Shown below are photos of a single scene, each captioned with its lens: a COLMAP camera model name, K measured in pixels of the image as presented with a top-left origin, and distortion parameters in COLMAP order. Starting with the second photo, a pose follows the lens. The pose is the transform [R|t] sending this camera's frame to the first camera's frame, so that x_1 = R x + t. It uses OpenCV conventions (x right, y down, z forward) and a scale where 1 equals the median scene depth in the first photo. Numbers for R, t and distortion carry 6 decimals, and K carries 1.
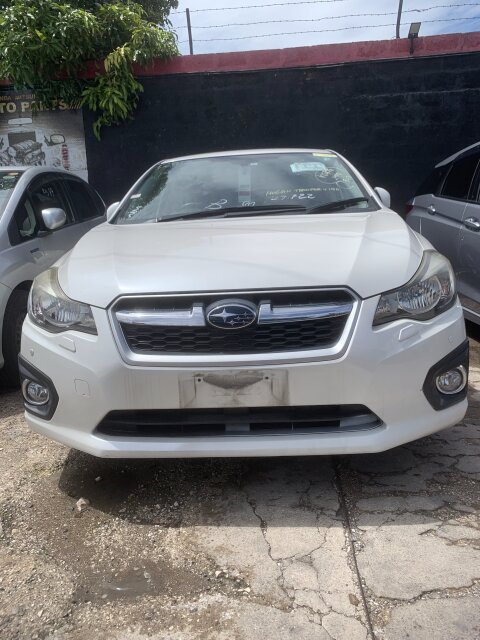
lens RADIAL K [[482.7, 0, 235.8], [0, 482.7, 320.3], [0, 0, 1]] dist [0.009758, -0.022347]
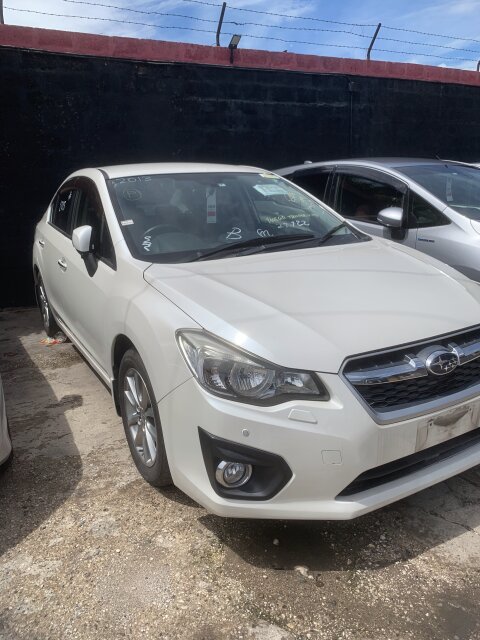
lens RADIAL K [[482.7, 0, 234.9], [0, 482.7, 320.0], [0, 0, 1]] dist [0.009758, -0.022347]
pose [[0.849855, -0.121632, 0.512788, -0.251936], [0.099033, 0.992527, 0.071295, -0.060067], [-0.517628, -0.009808, 0.855550, 0.069369]]
